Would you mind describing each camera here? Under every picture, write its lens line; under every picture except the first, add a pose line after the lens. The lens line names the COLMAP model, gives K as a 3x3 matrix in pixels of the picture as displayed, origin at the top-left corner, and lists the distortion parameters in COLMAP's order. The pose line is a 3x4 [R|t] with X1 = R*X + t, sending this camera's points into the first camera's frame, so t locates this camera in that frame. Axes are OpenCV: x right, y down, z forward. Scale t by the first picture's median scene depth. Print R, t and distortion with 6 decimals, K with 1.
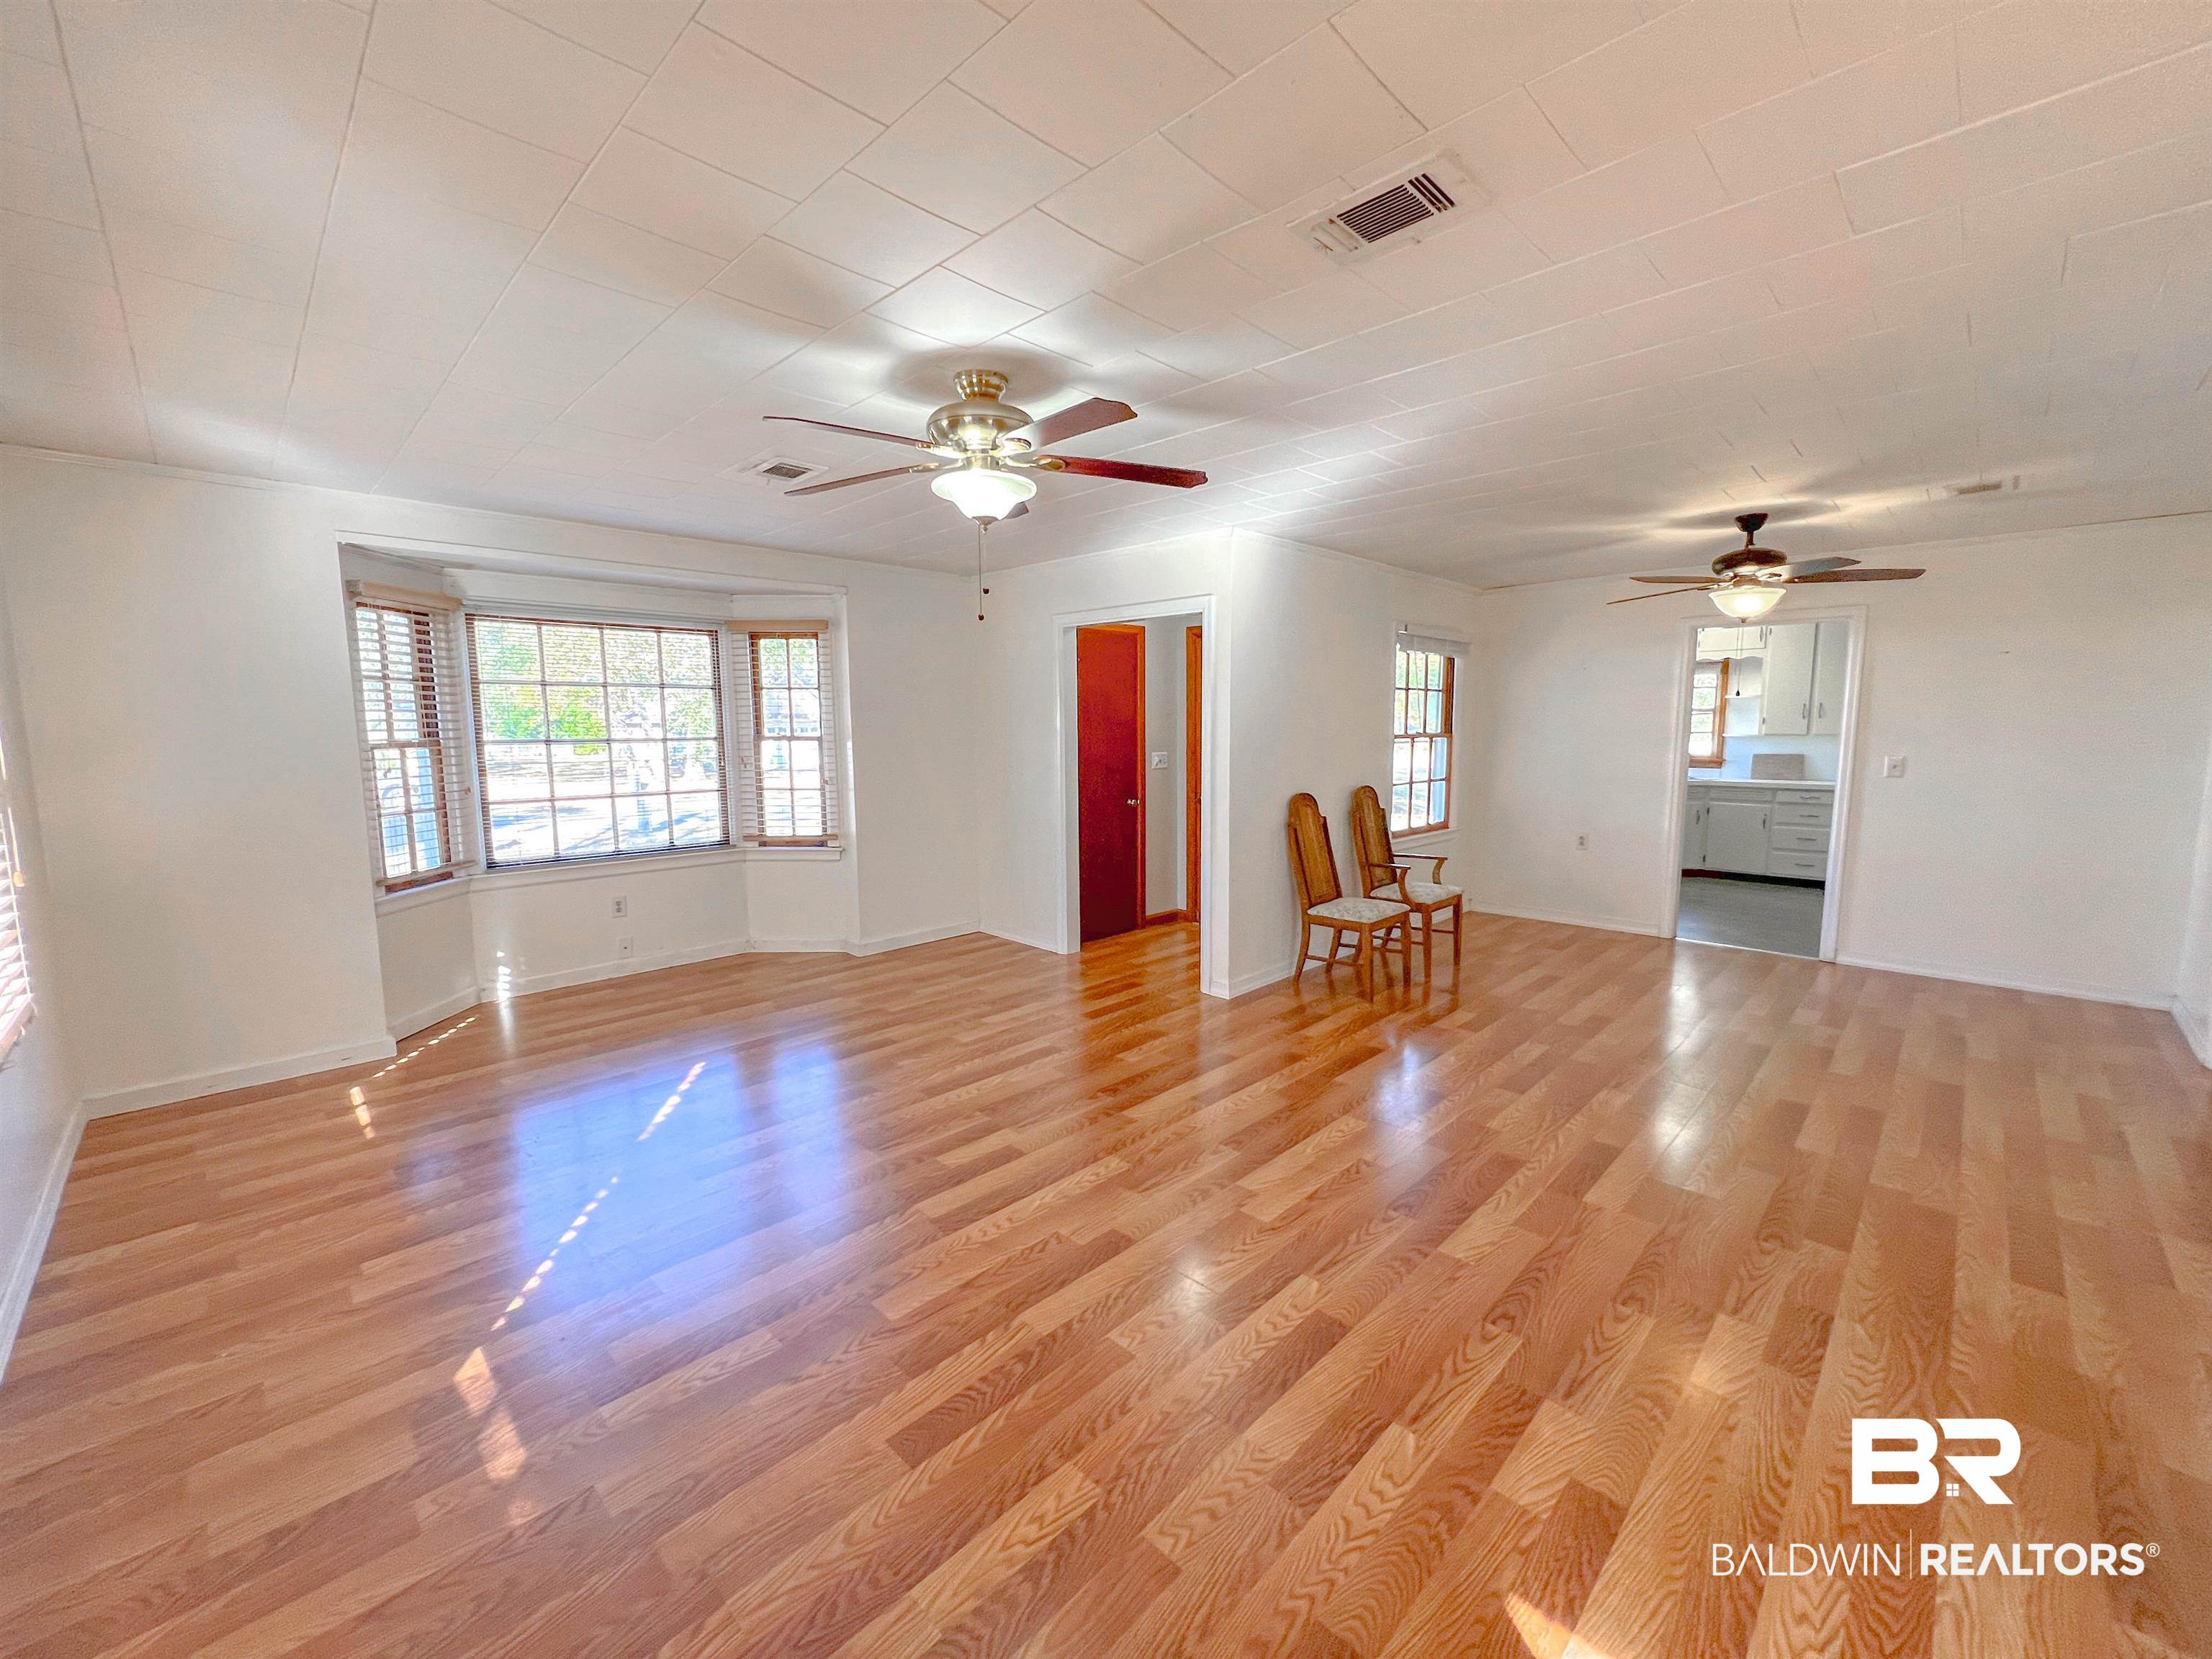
lens RADIAL K [[878.6, 0, 1113.6], [0, 878.6, 812.5], [0, 0, 1]] dist [-0.000724, -0.000138]
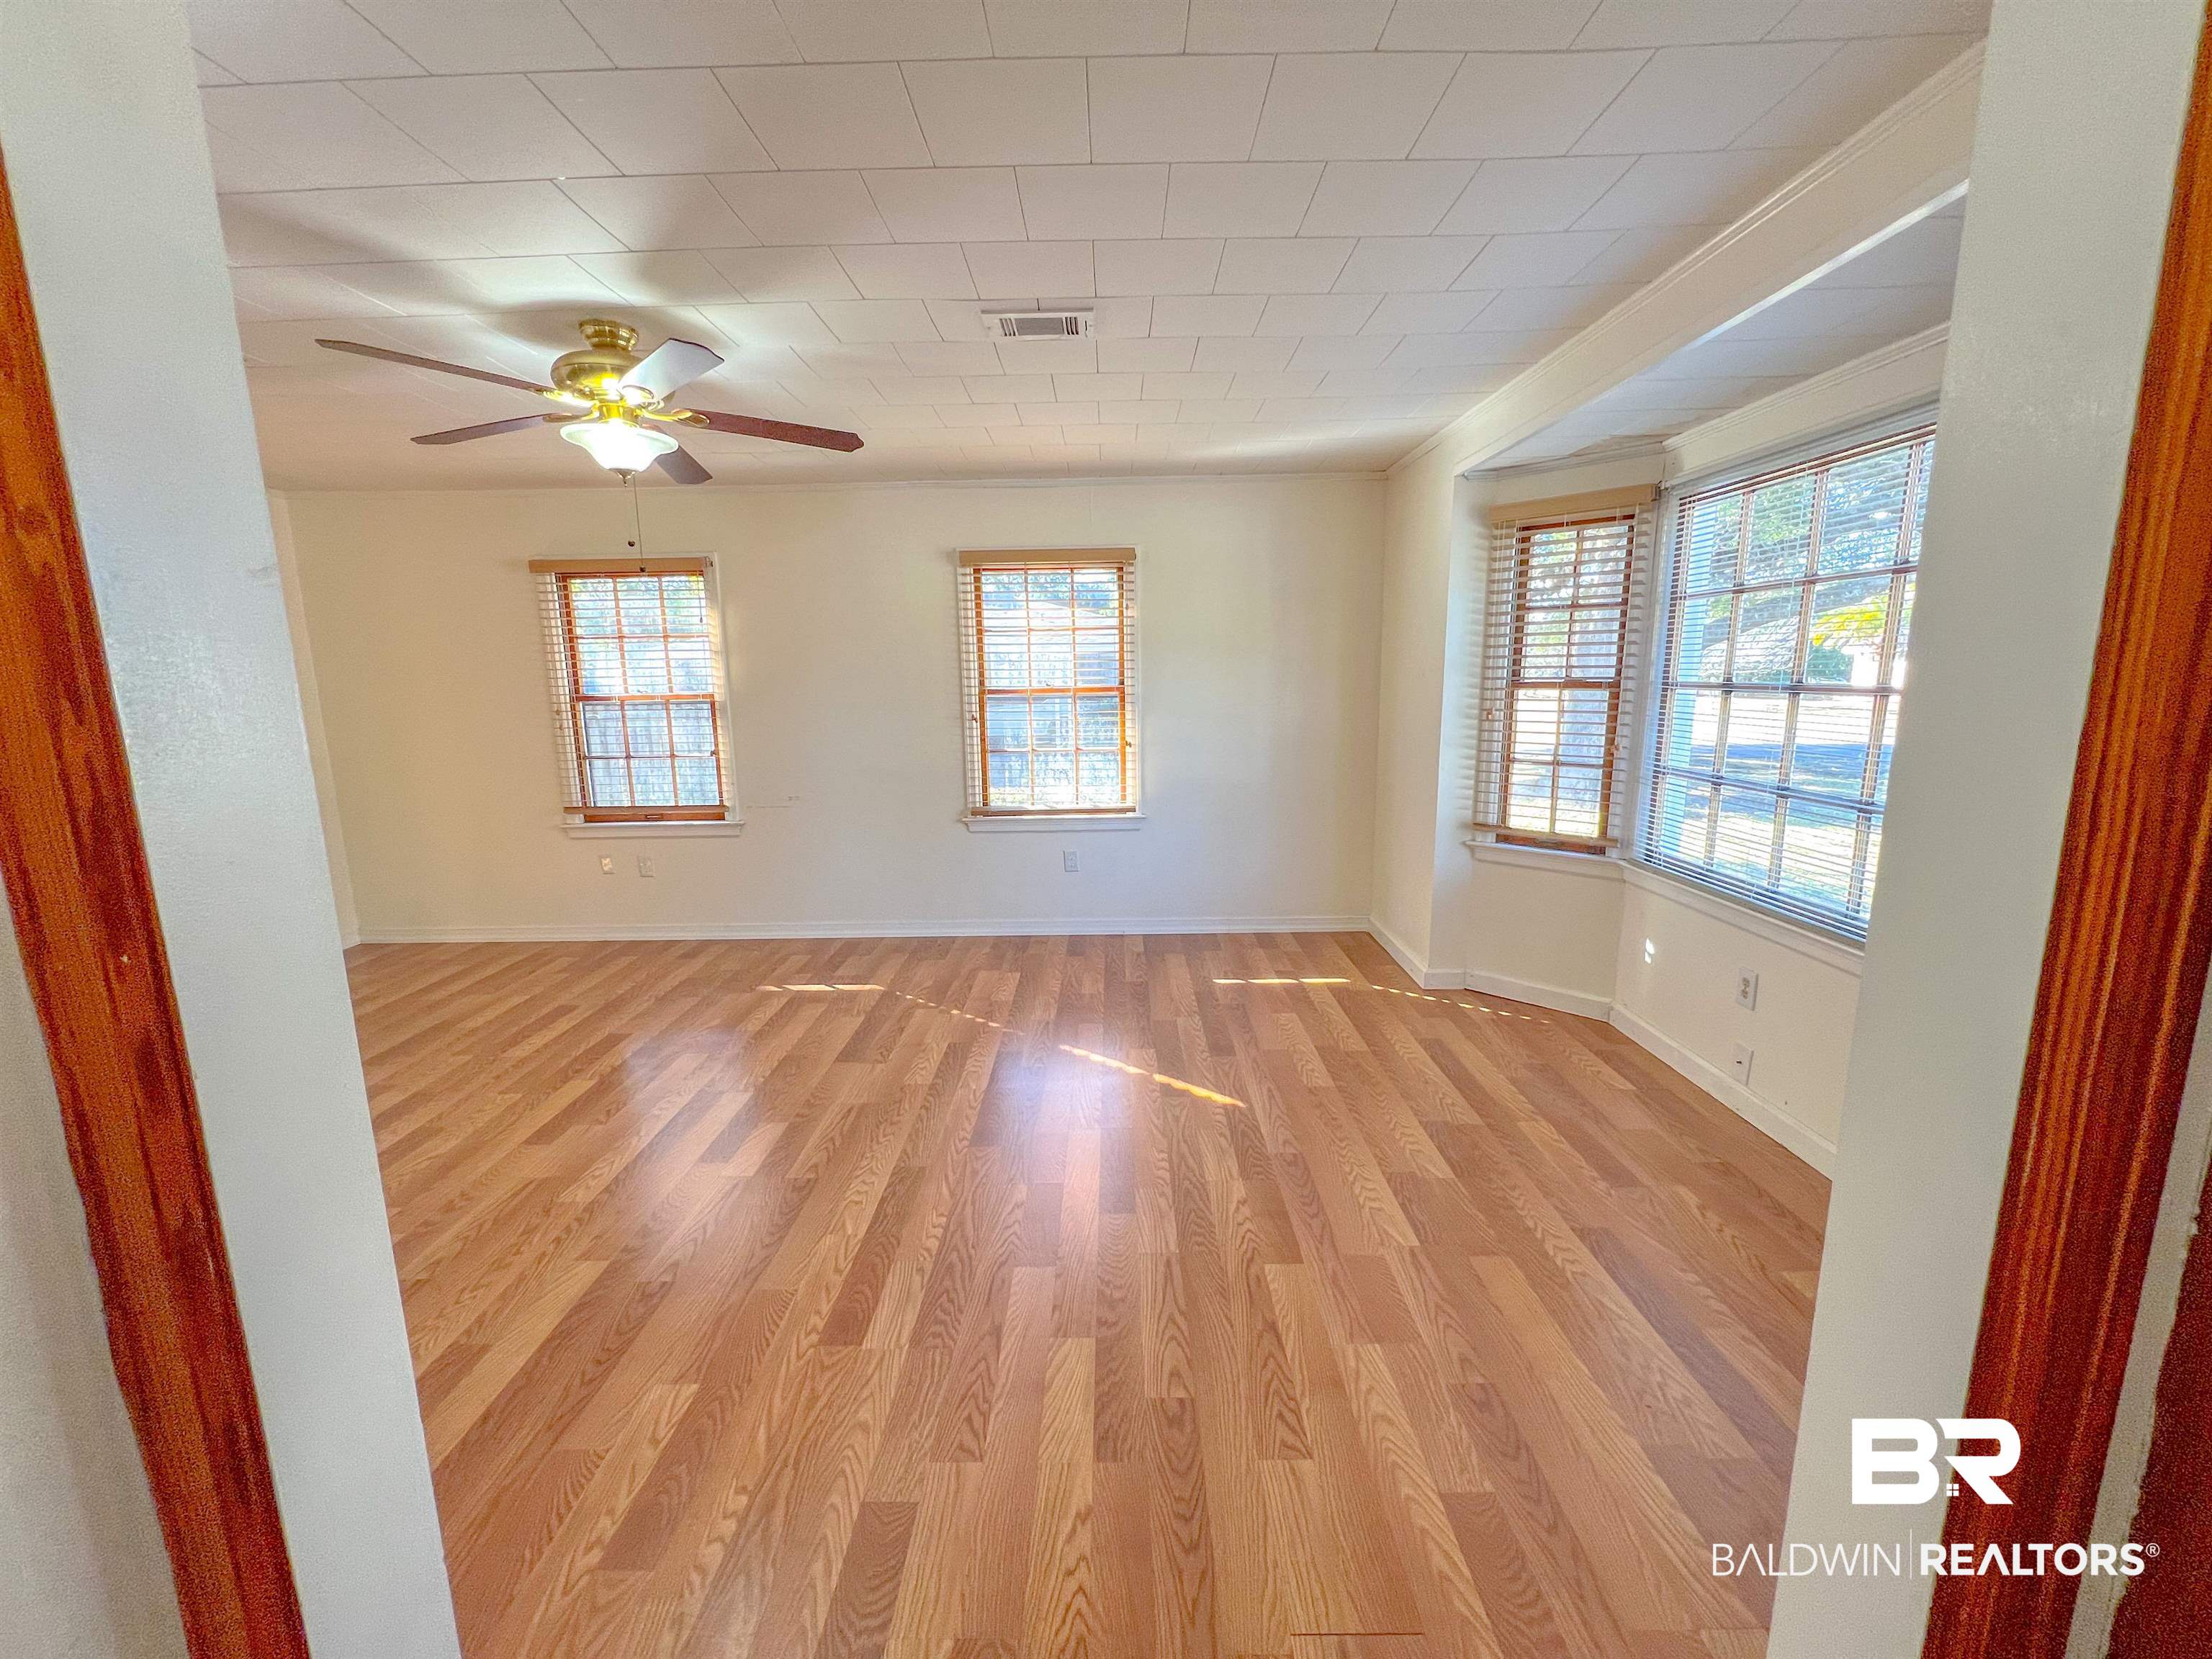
lens RADIAL K [[878.6, 0, 1089.1], [0, 878.6, 835.5], [0, 0, 1]] dist [-0.000724, -0.000138]
pose [[-0.728812, 0.141289, -0.669978, 0.114380], [-0.049683, 0.964987, 0.257548, -0.128798], [0.682909, 0.220991, -0.696275, 1.292041]]
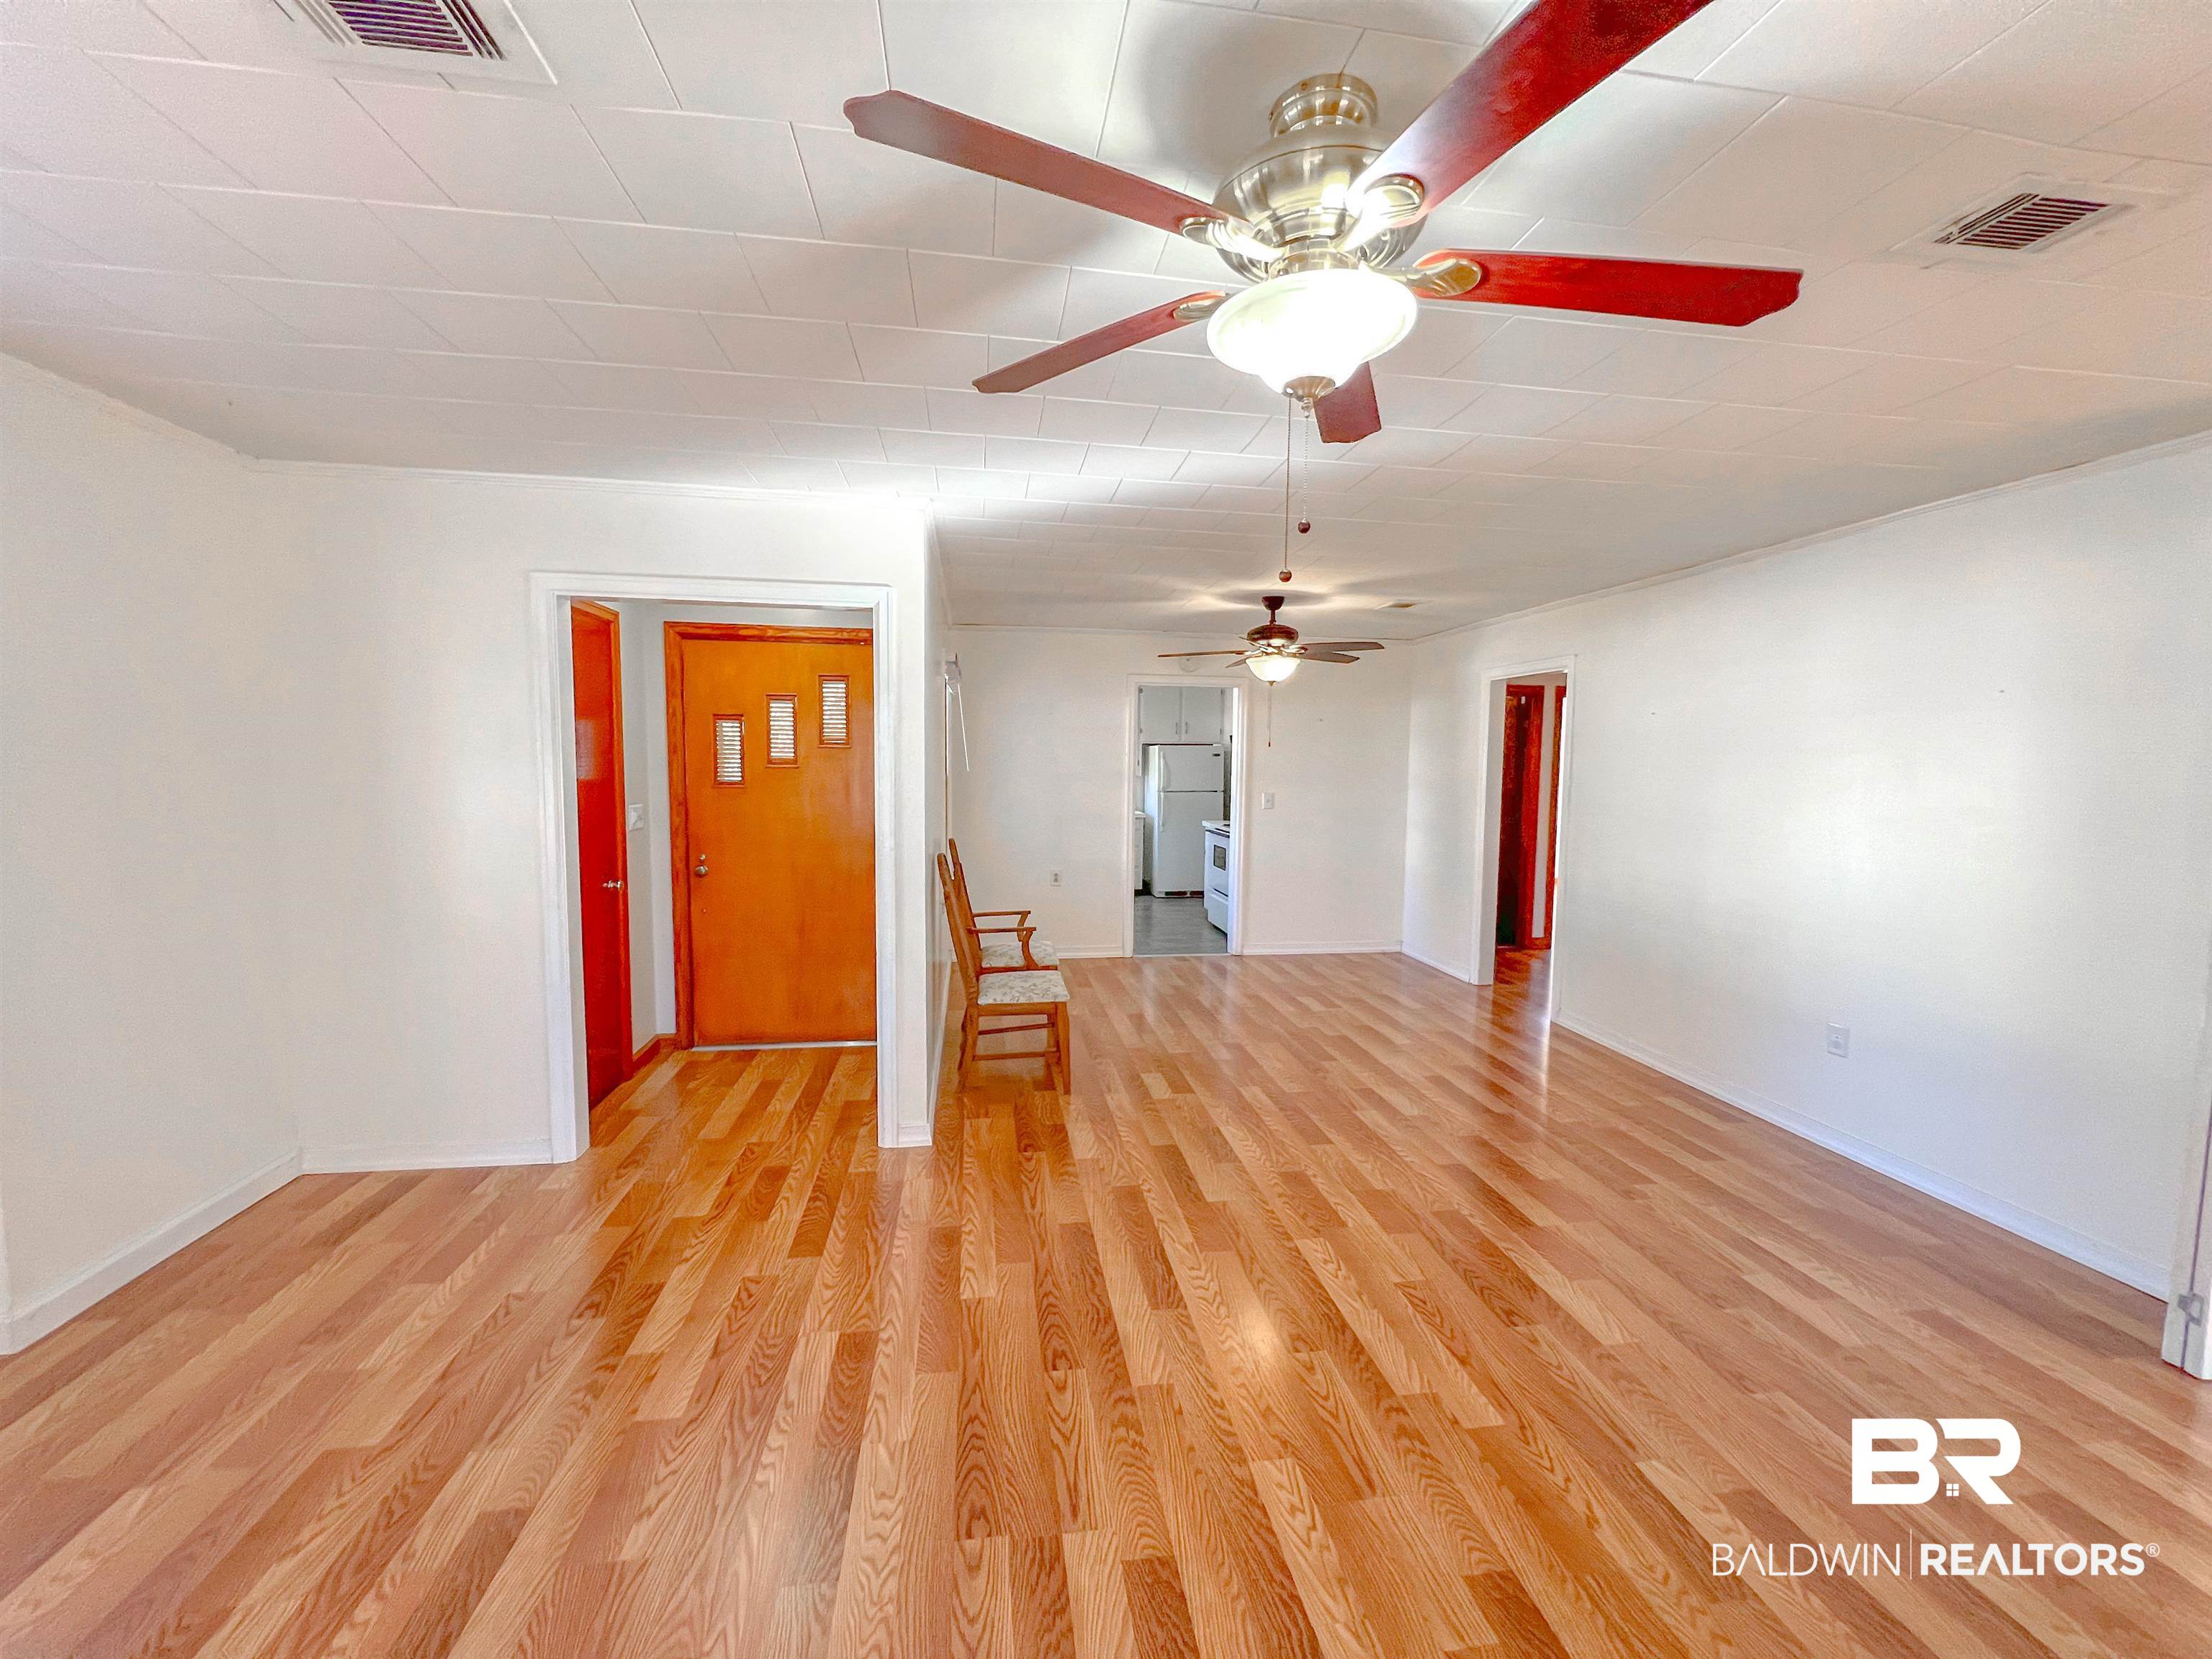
lens RADIAL K [[878.6, 0, 1100.0], [0, 878.6, 812.4], [0, 0, 1]] dist [-0.000724, -0.000138]
pose [[0.603518, -0.036888, 0.796495, -0.390145], [0.064305, 0.997927, -0.002509, -0.056629], [-0.794752, 0.052733, 0.604639, 0.480328]]
